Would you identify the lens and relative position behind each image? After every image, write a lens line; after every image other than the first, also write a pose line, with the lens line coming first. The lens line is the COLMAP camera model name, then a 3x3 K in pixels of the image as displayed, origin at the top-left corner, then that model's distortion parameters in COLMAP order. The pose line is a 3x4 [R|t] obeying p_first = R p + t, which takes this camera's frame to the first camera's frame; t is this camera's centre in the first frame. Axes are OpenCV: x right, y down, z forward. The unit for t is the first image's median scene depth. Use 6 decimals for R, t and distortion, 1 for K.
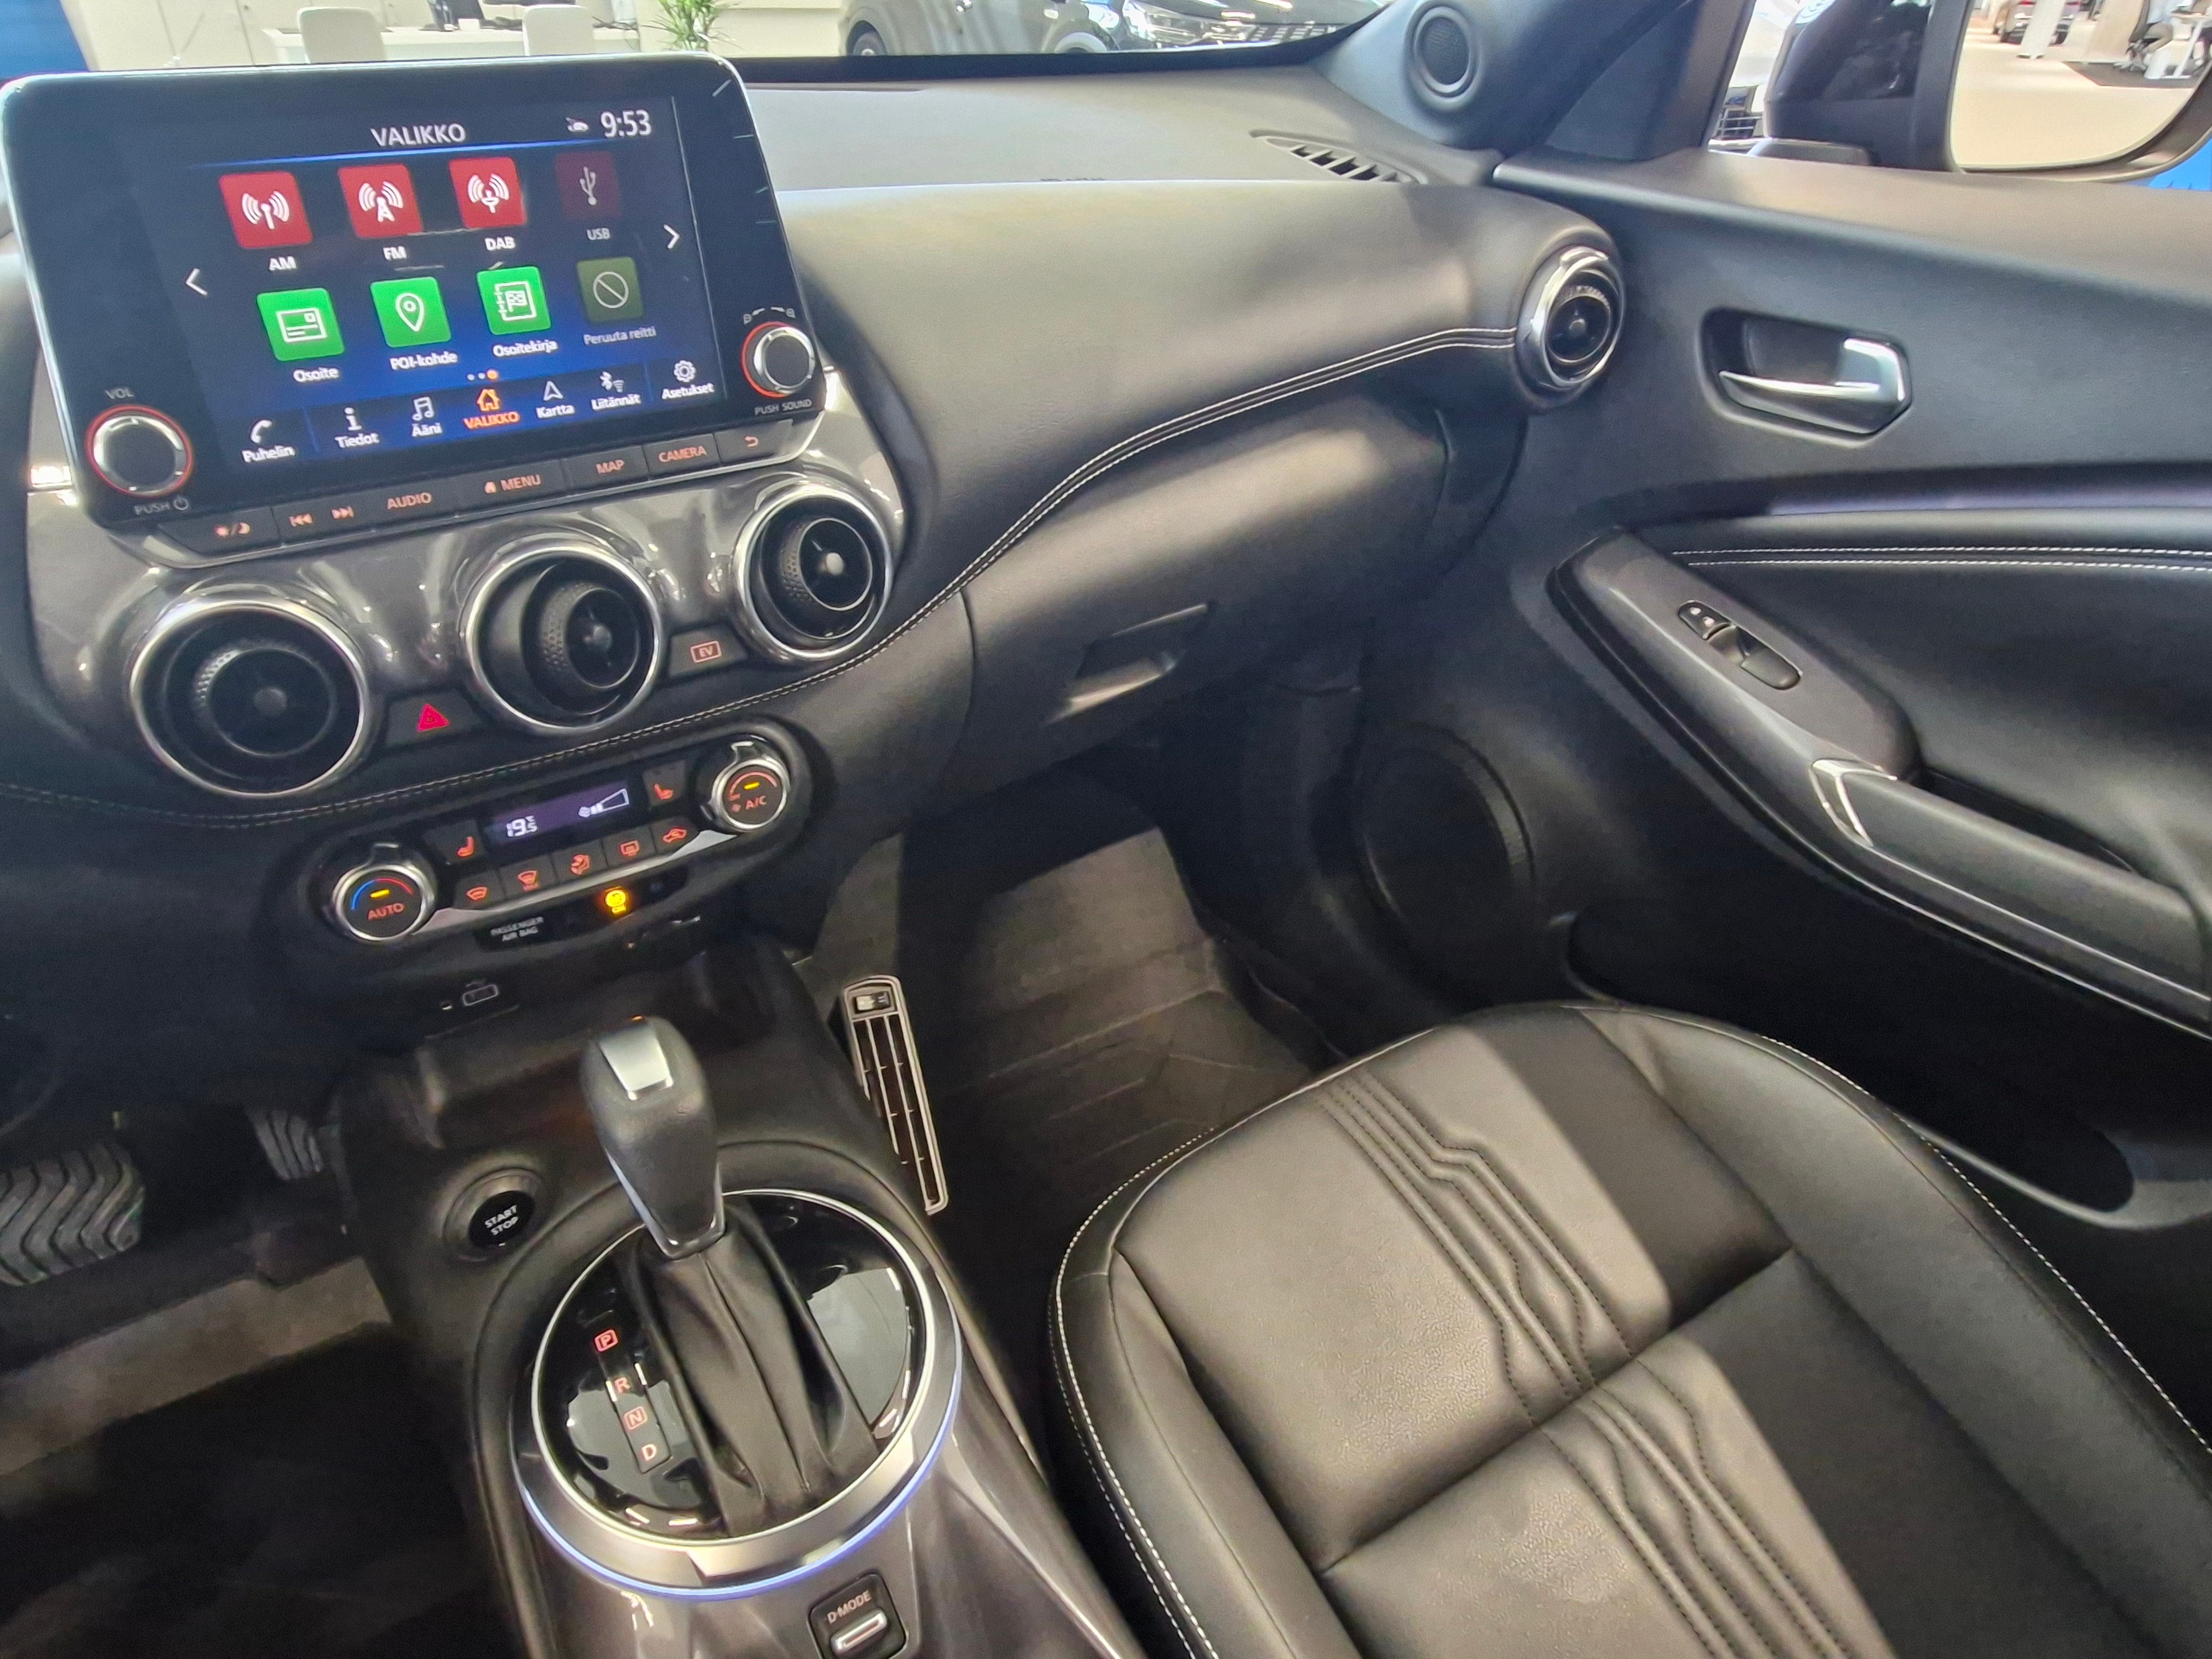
lens RADIAL K [[1348.0, 0, 1067.0], [0, 1348.0, 837.3], [0, 0, 1]] dist [0.005185, 0.000865]
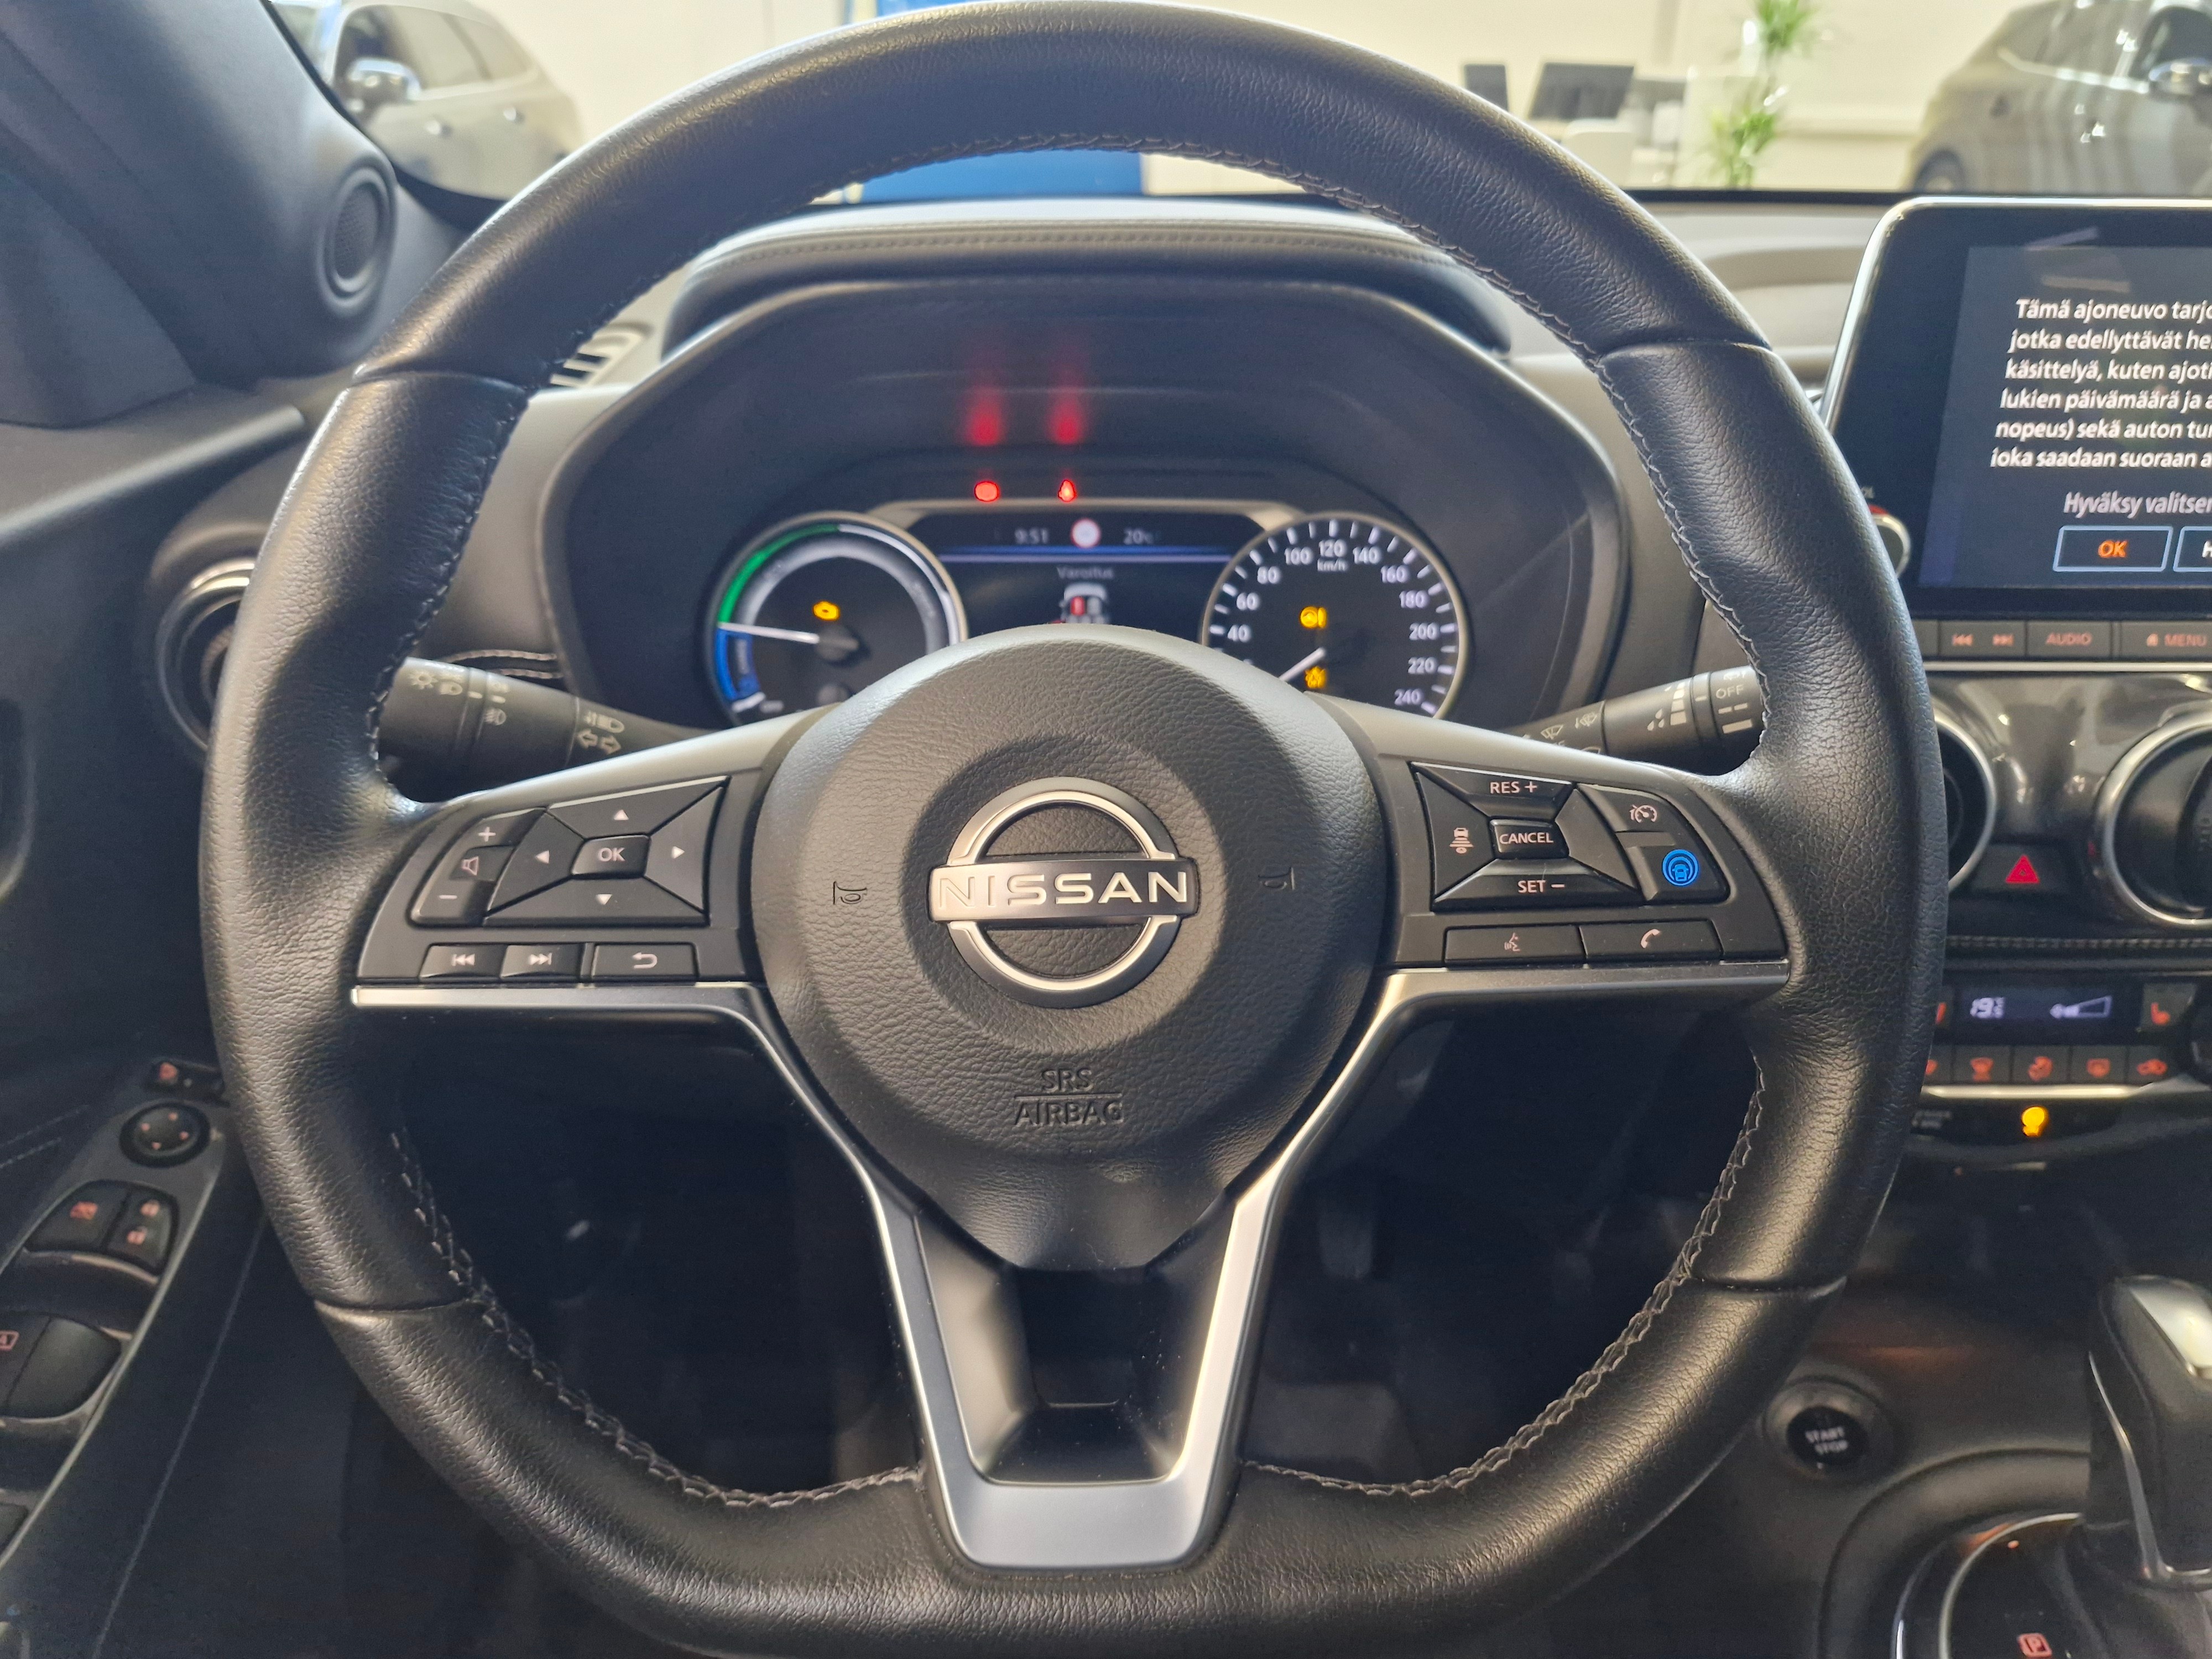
lens RADIAL K [[1561.6, 0, 1123.2], [0, 1561.6, 801.6], [0, 0, 1]] dist [0.073154, -0.110785]
pose [[0.849805, 0.222830, -0.477680, -0.420720], [-0.290328, 0.954263, -0.071353, 0.100283], [0.439933, 0.199320, 0.875632, -0.168177]]
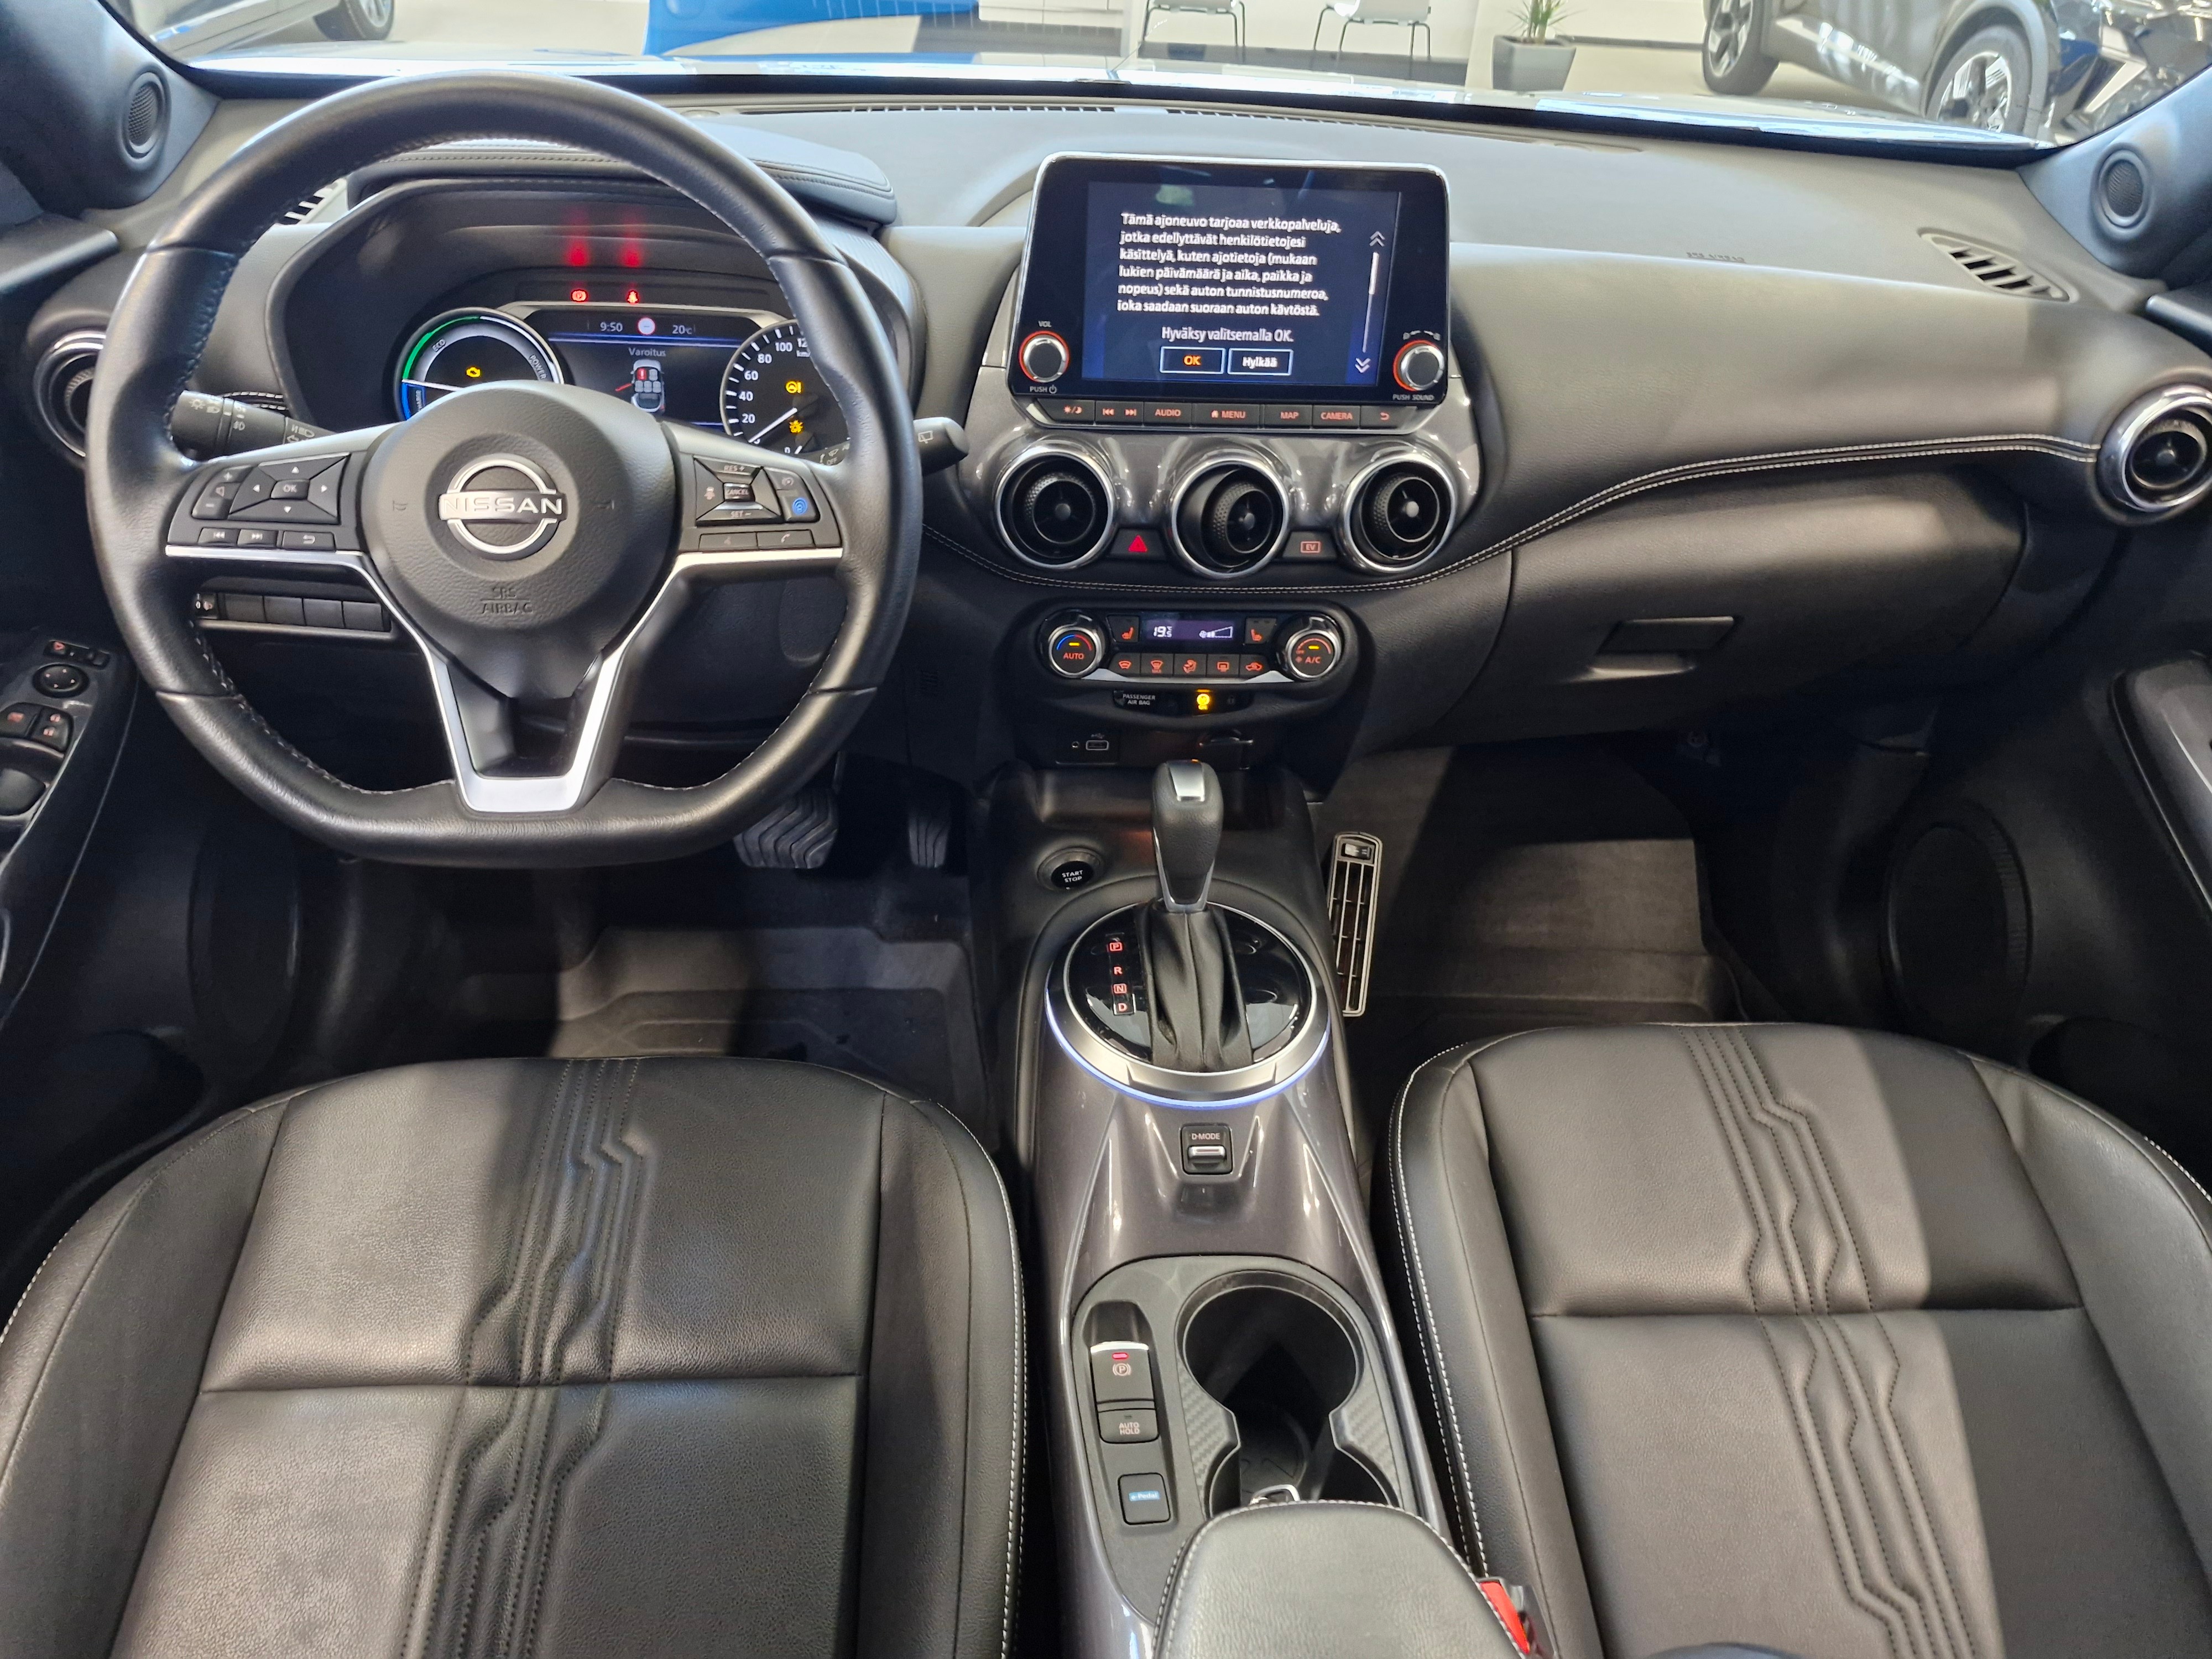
lens RADIAL K [[1515.7, 0, 1092.2], [0, 1515.7, 811.1], [0, 0, 1]] dist [0.077743, -0.090874]
pose [[0.878946, 0.297260, -0.372948, 0.224543], [-0.301614, 0.952214, 0.048138, 0.127067], [0.369435, 0.070176, 0.926603, -0.603794]]
